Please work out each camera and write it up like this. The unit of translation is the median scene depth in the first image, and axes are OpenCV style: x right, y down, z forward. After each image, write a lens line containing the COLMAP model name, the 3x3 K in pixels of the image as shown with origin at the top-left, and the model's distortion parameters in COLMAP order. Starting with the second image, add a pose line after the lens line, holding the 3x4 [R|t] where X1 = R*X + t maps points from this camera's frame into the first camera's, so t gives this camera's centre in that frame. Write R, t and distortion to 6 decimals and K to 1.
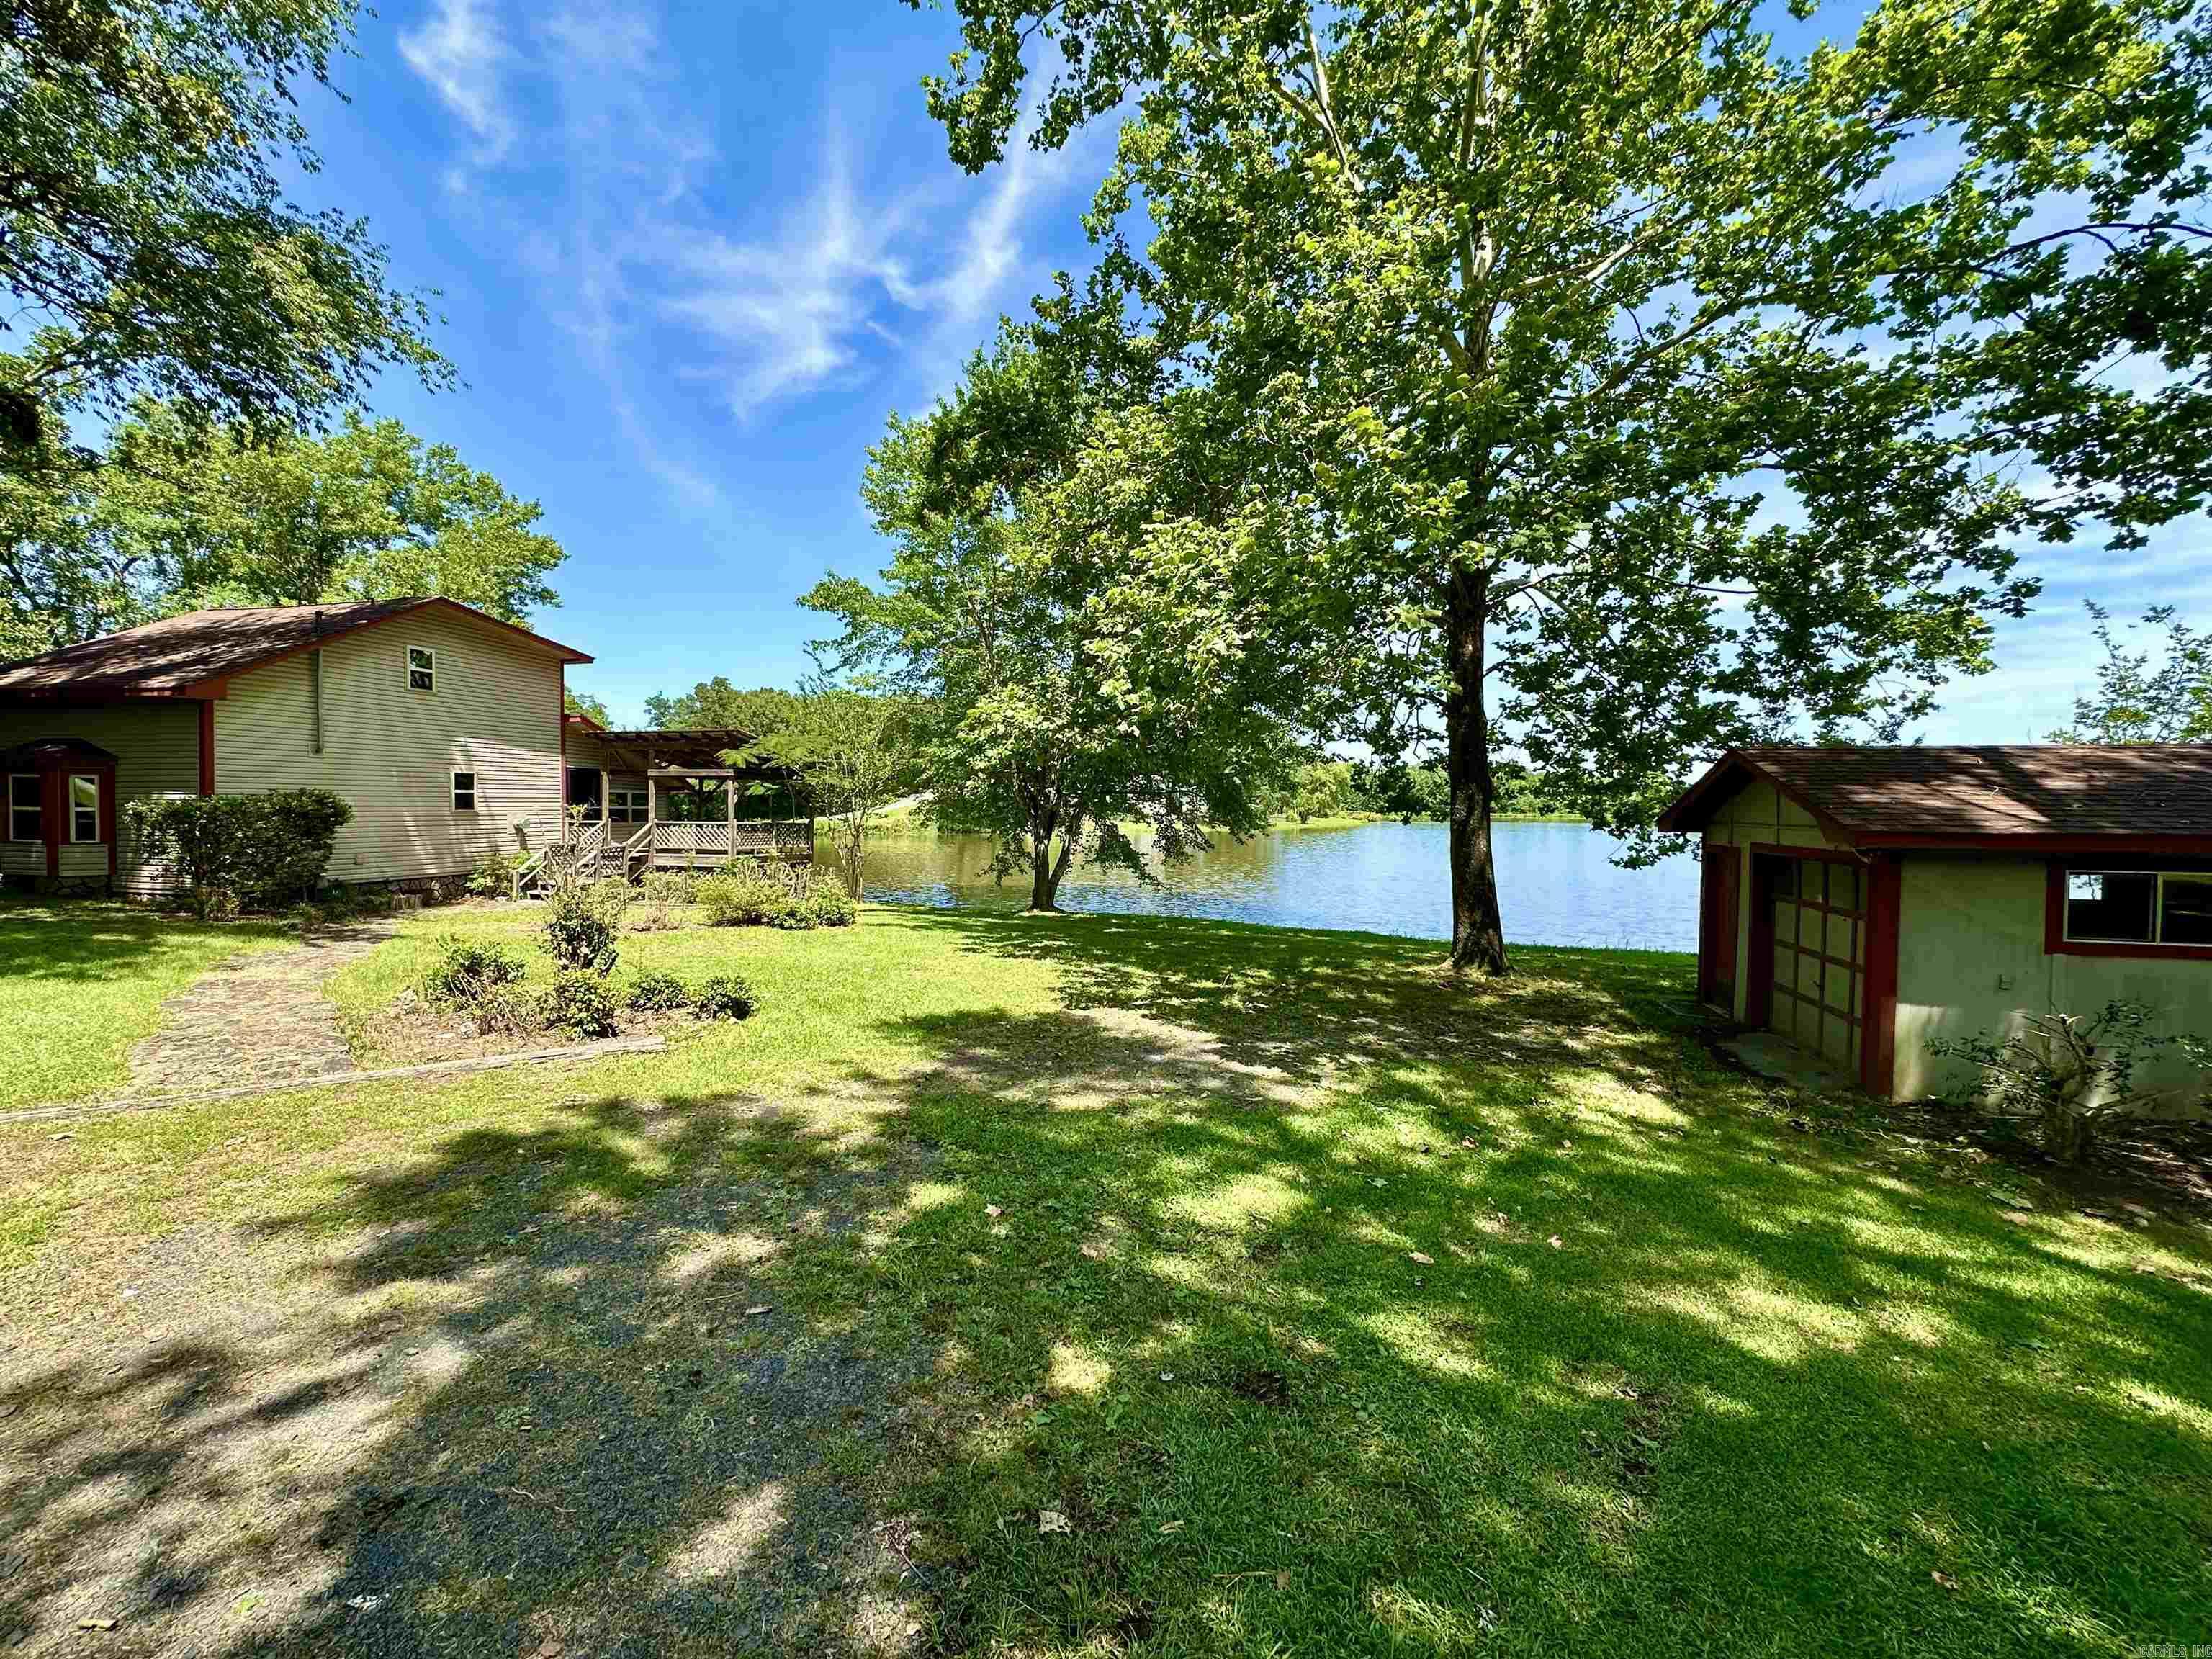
lens RADIAL K [[880.1, 0, 1101.9], [0, 880.1, 830.0], [0, 0, 1]] dist [-0.003365, 0.000421]
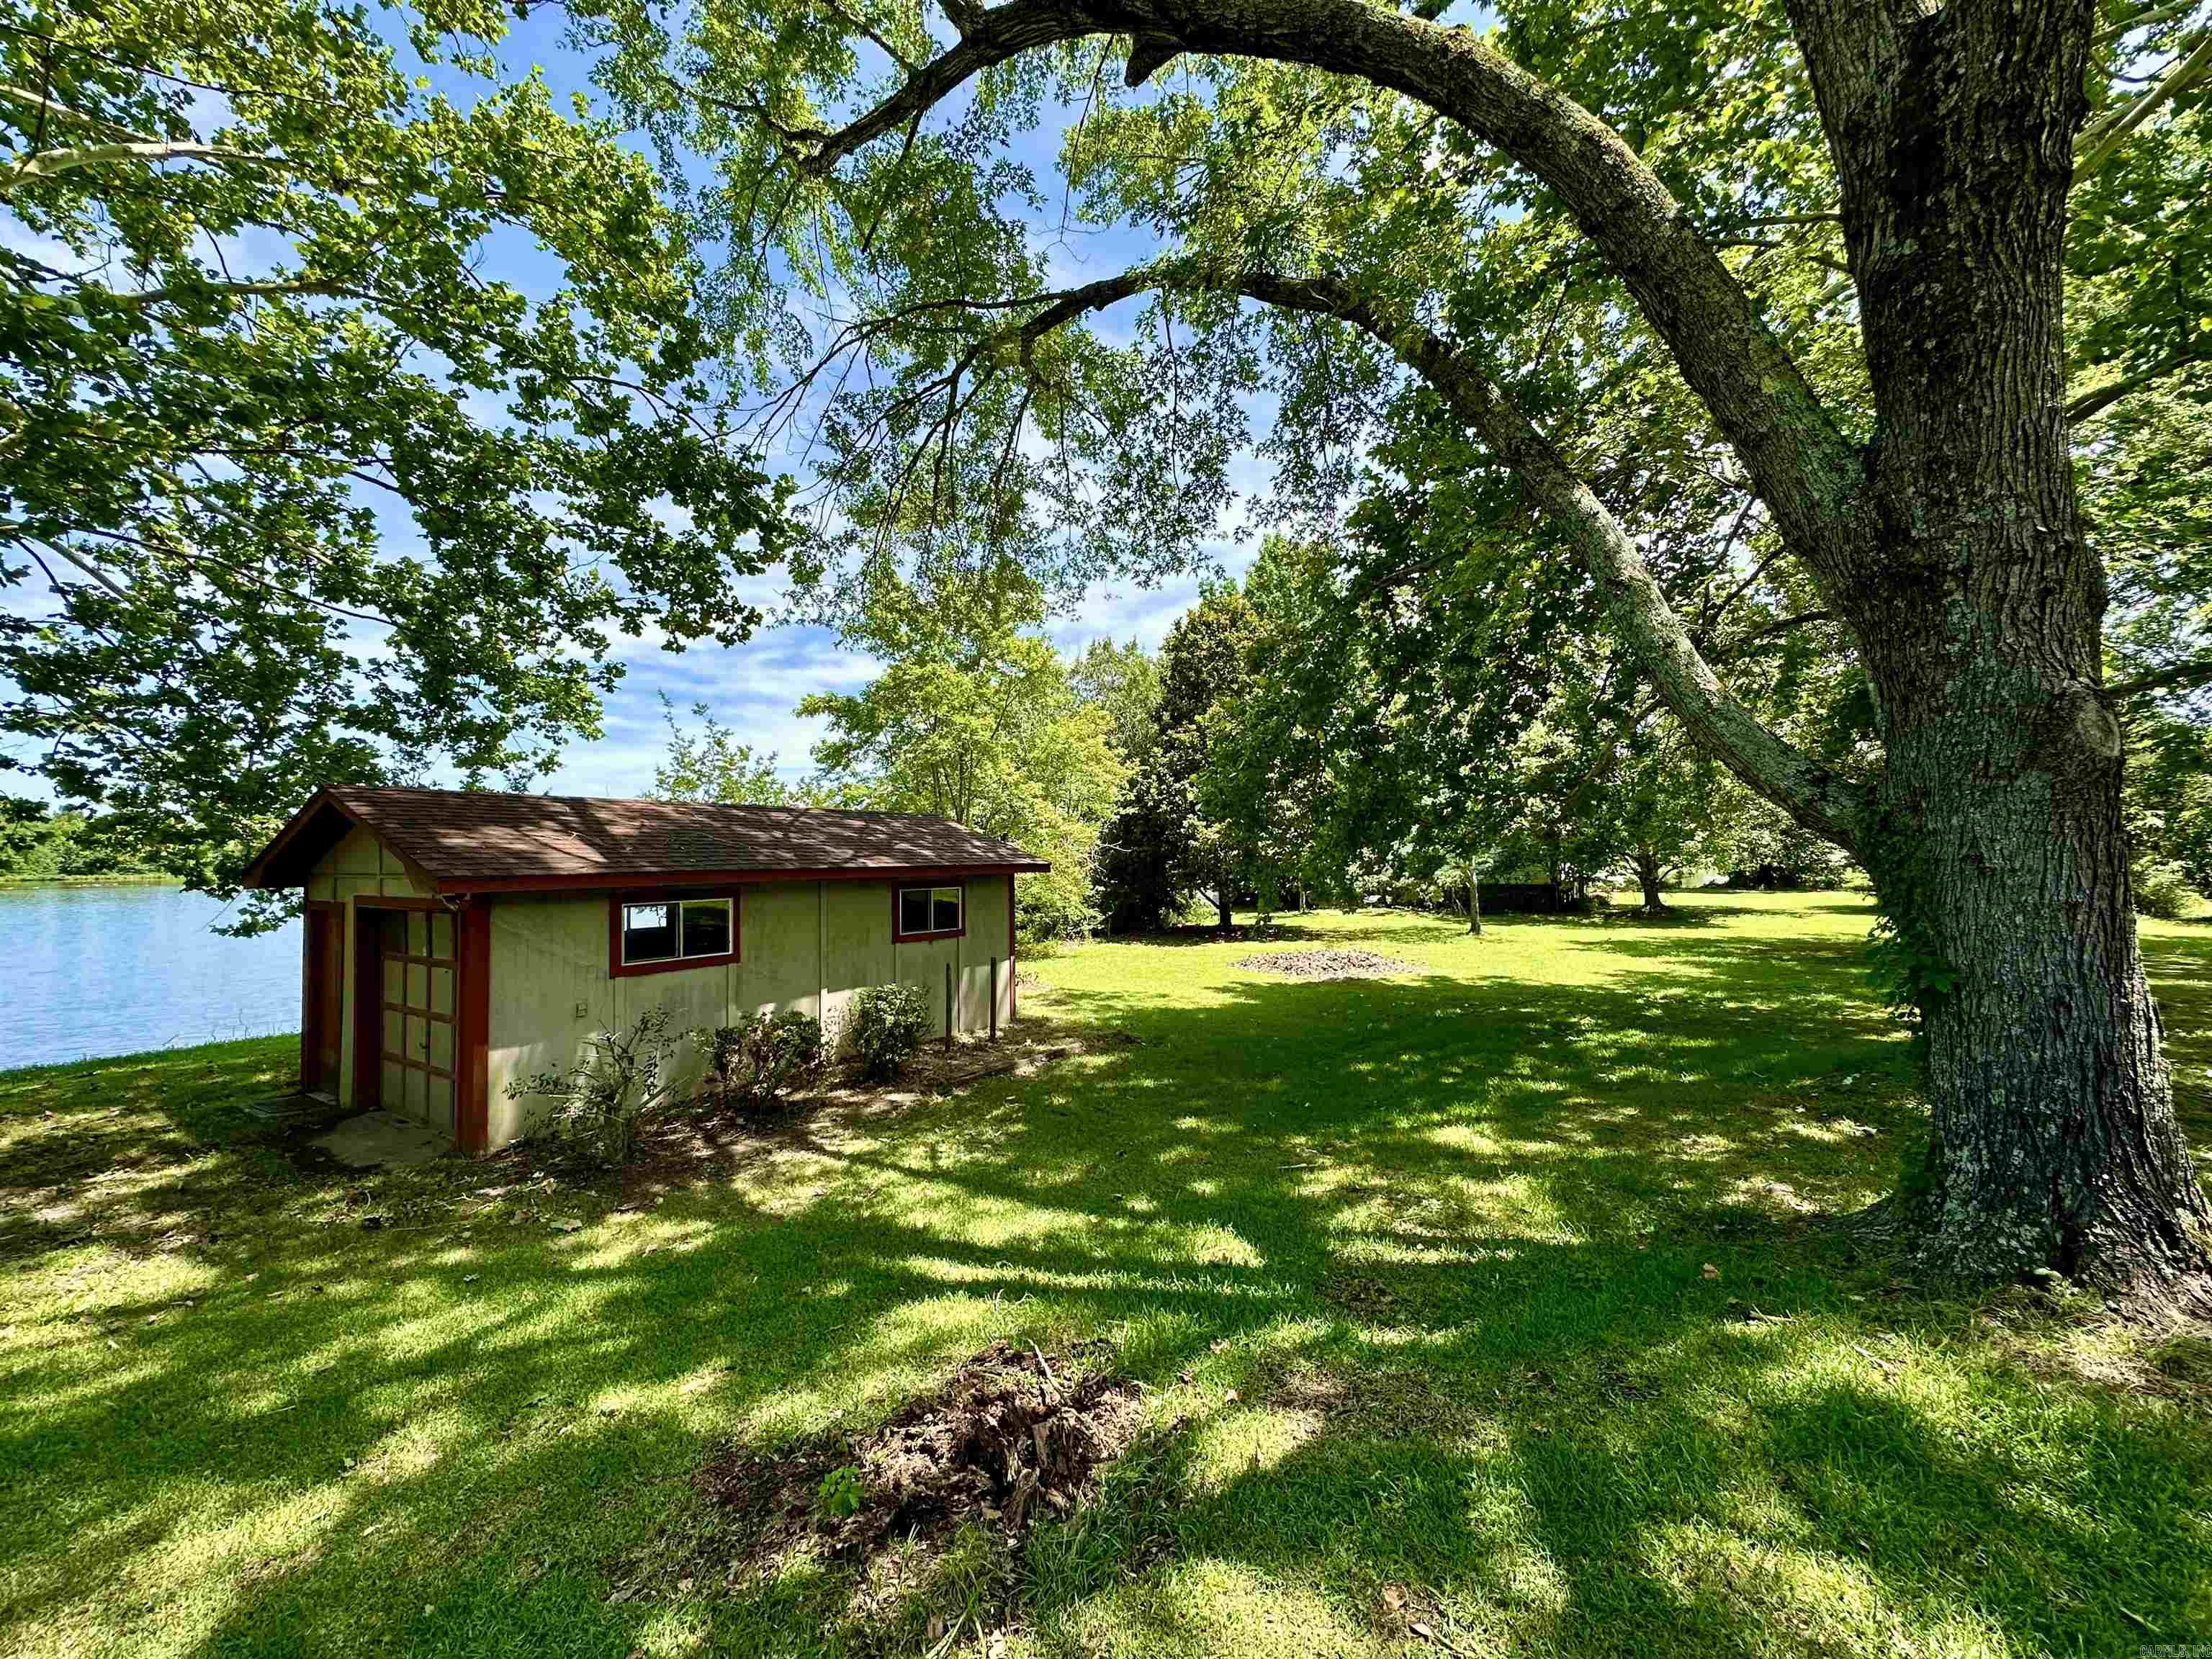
lens RADIAL K [[880.1, 0, 1101.9], [0, 880.1, 830.0], [0, 0, 1]] dist [-0.003365, 0.000421]
pose [[0.291062, 0.016563, 0.956561, 0.103959], [0.042226, 0.998653, -0.030141, 0.006147], [-0.955772, 0.049165, 0.289971, 0.030636]]
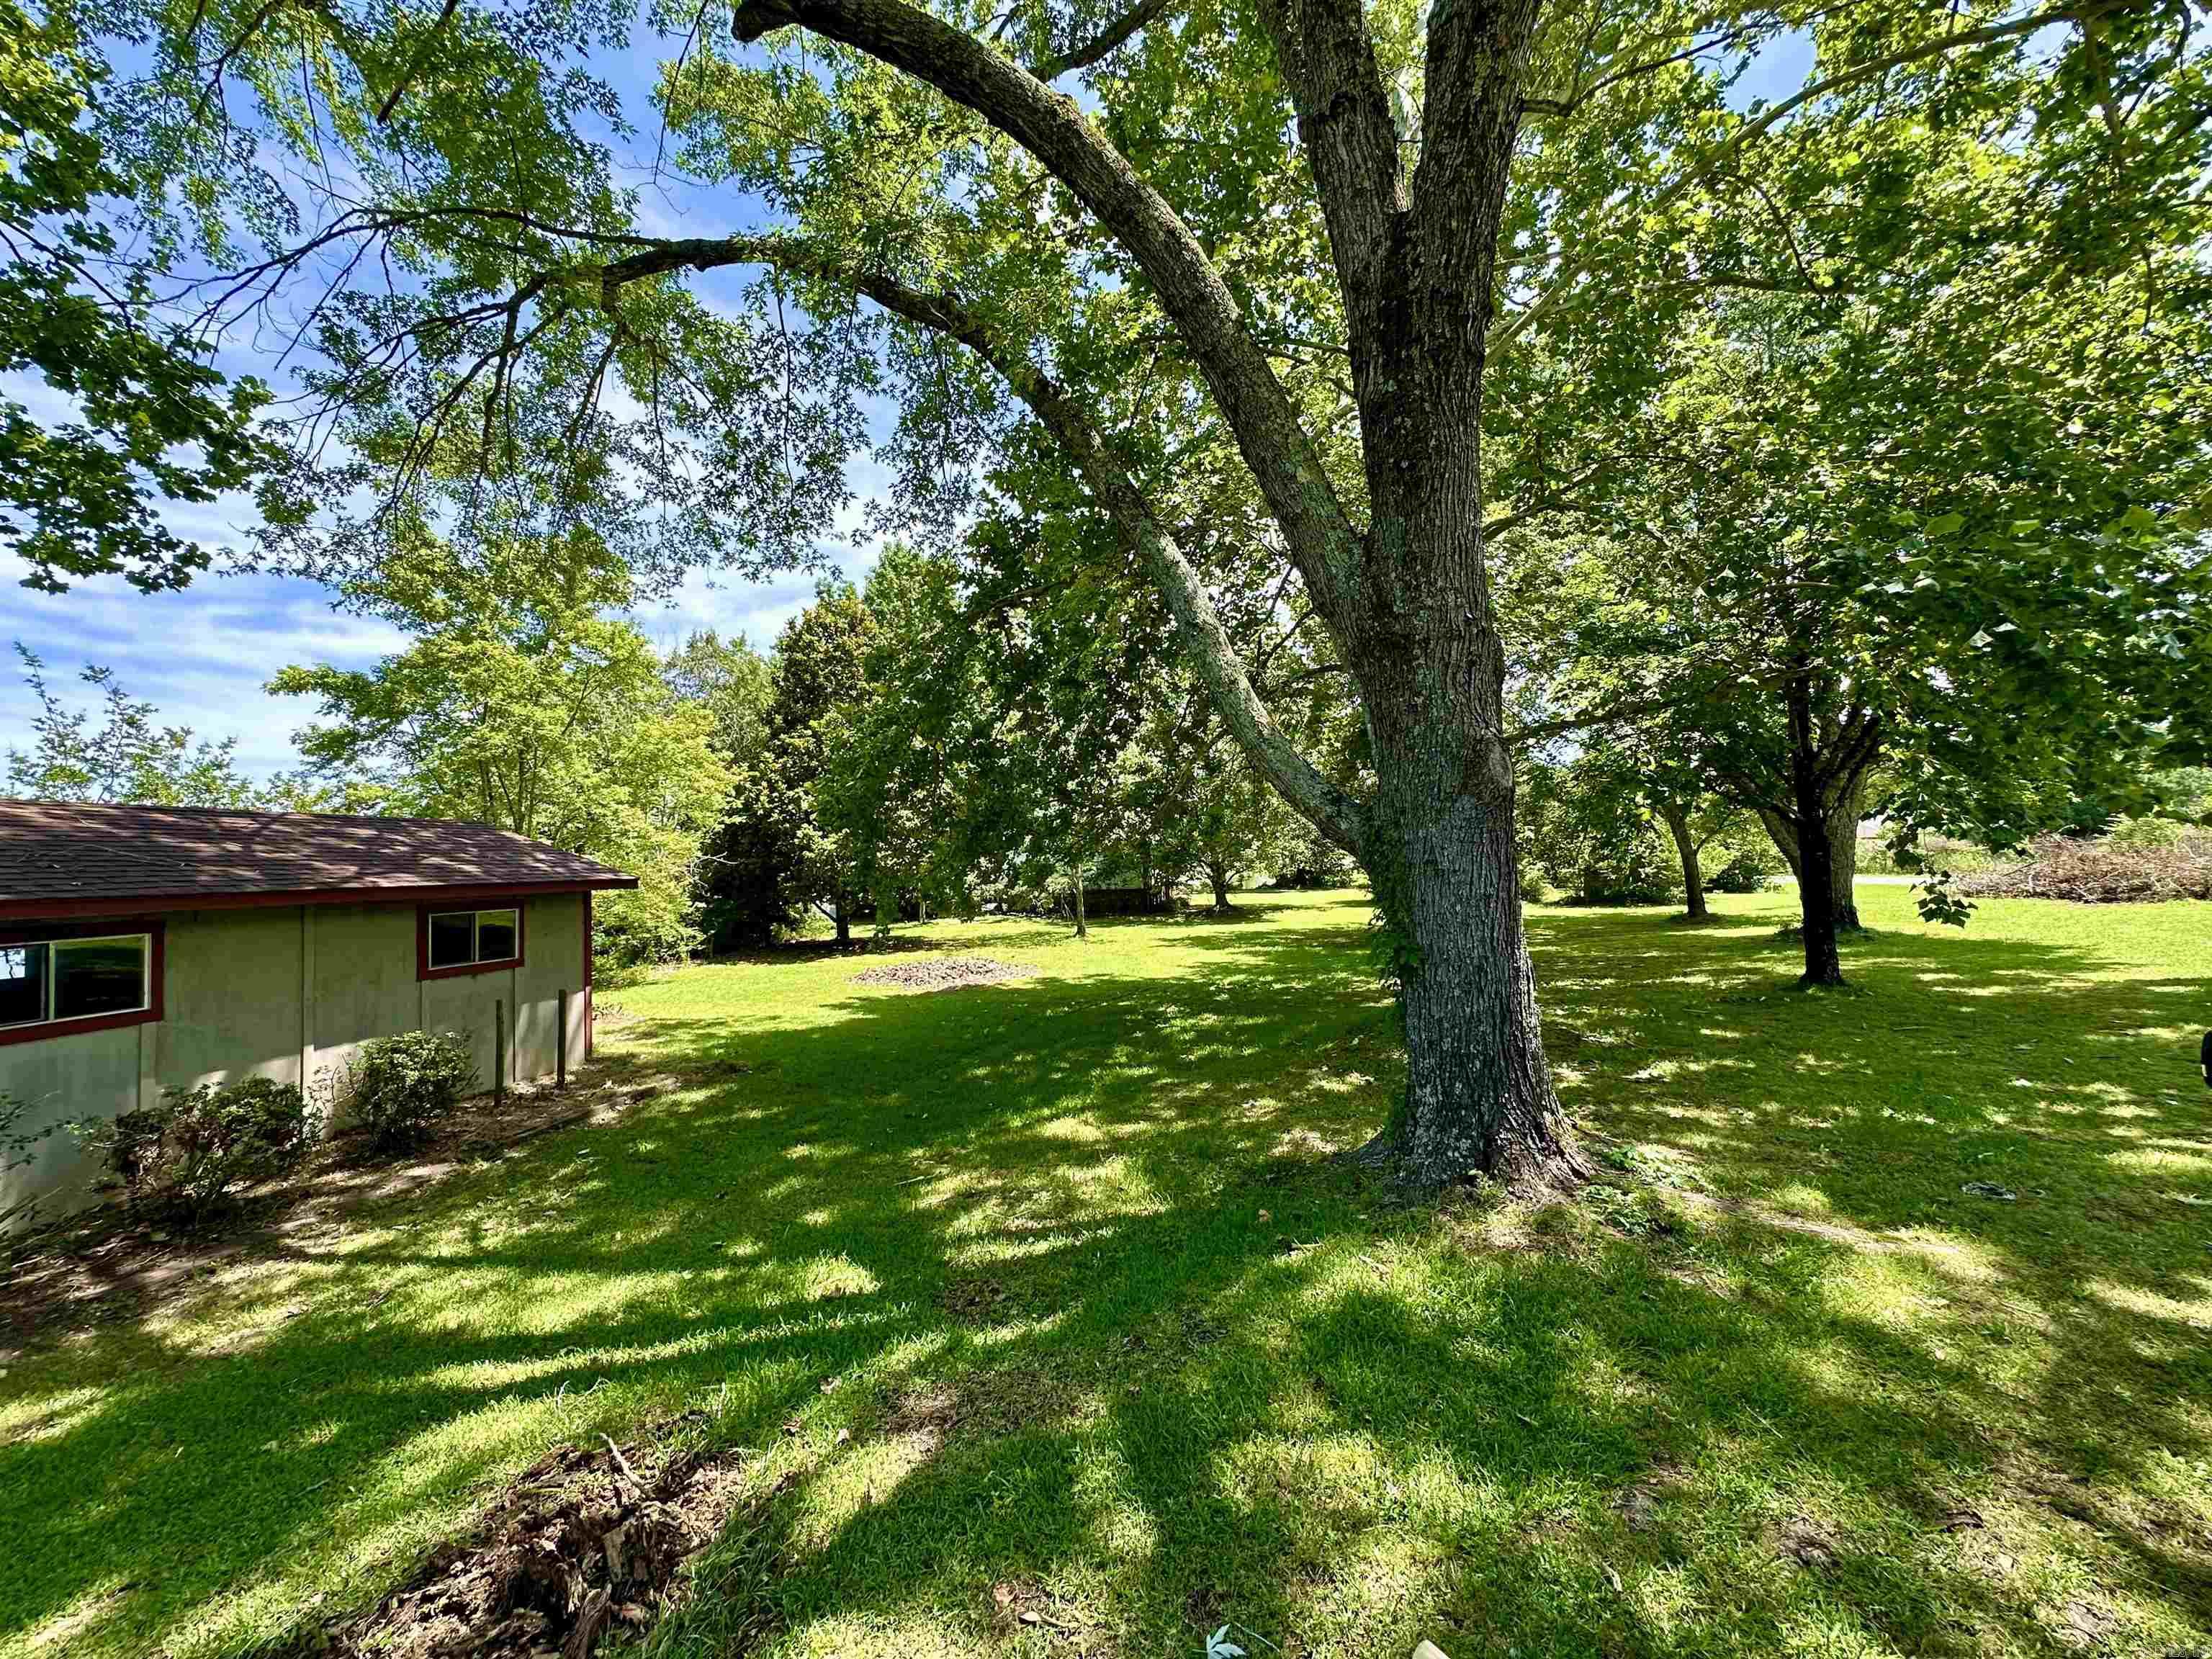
lens RADIAL K [[880.1, 0, 1101.9], [0, 880.1, 830.0], [0, 0, 1]] dist [-0.003365, 0.000421]
pose [[-0.128782, 0.027883, 0.991281, 0.106900], [0.051495, 0.998444, -0.021395, 0.005837], [-0.990335, 0.048291, -0.130017, 0.029452]]
